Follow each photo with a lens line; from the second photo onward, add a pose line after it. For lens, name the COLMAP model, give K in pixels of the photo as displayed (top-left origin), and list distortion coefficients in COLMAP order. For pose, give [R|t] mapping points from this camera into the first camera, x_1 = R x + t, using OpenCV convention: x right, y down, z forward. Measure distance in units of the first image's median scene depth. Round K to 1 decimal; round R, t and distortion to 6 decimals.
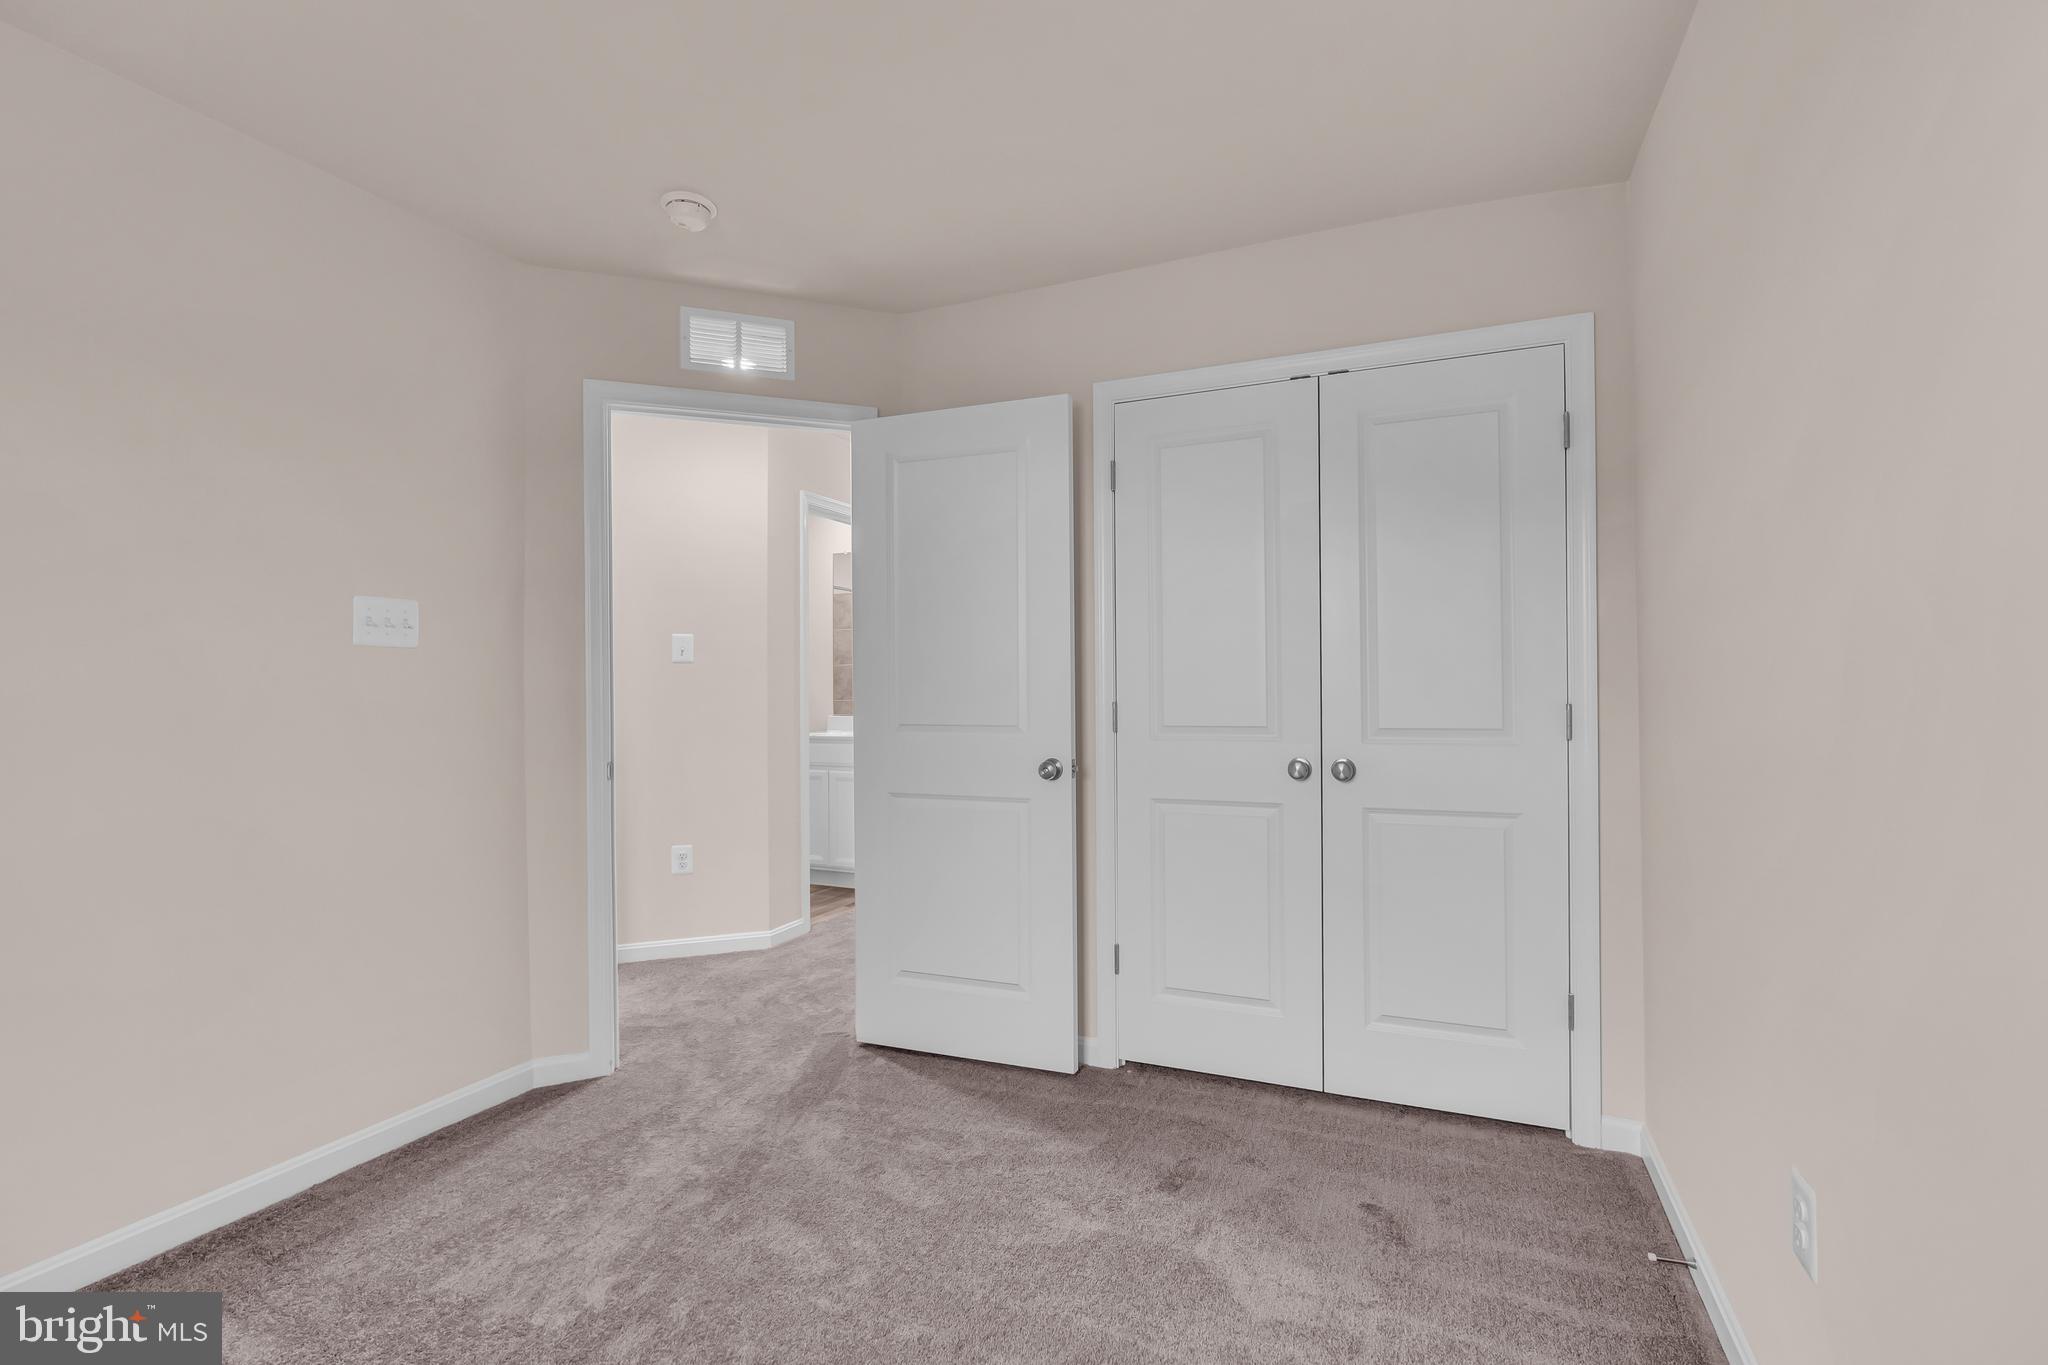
lens RADIAL K [[940.5, 0, 1033.4], [0, 940.5, 711.9], [0, 0, 1]] dist [0.001389, 0.000047]
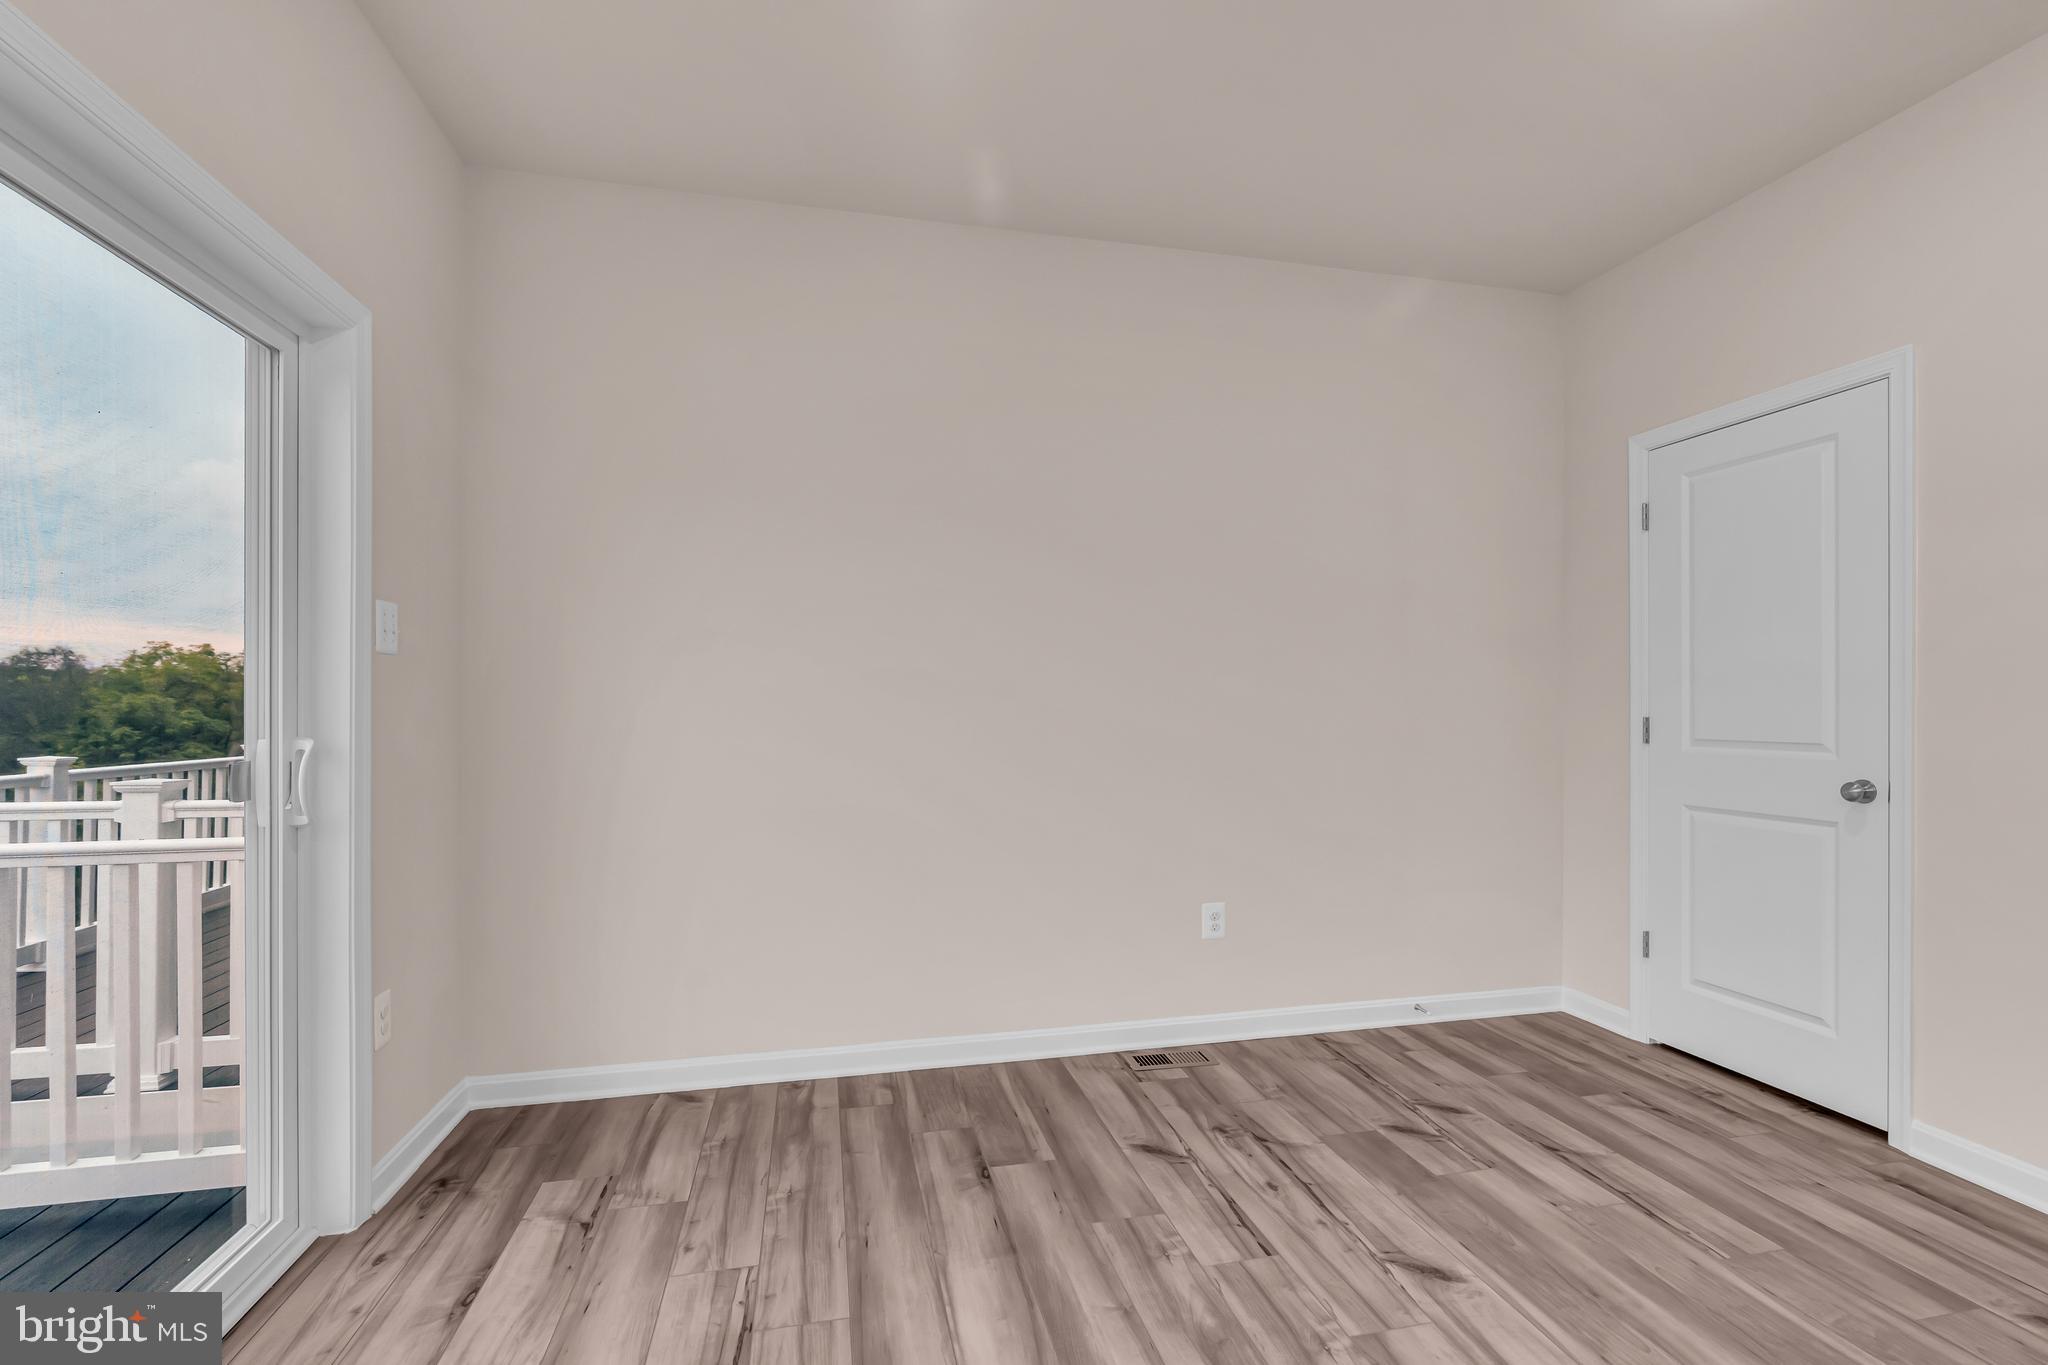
lens RADIAL K [[940.5, 0, 1033.4], [0, 940.5, 711.9], [0, 0, 1]] dist [0.001389, 0.000047]
pose [[0.587089, 0.003519, -0.809515, 0.589264], [-0.008909, 0.999958, -0.002115, -0.005452], [0.809474, 0.008454, 0.587095, -0.260942]]
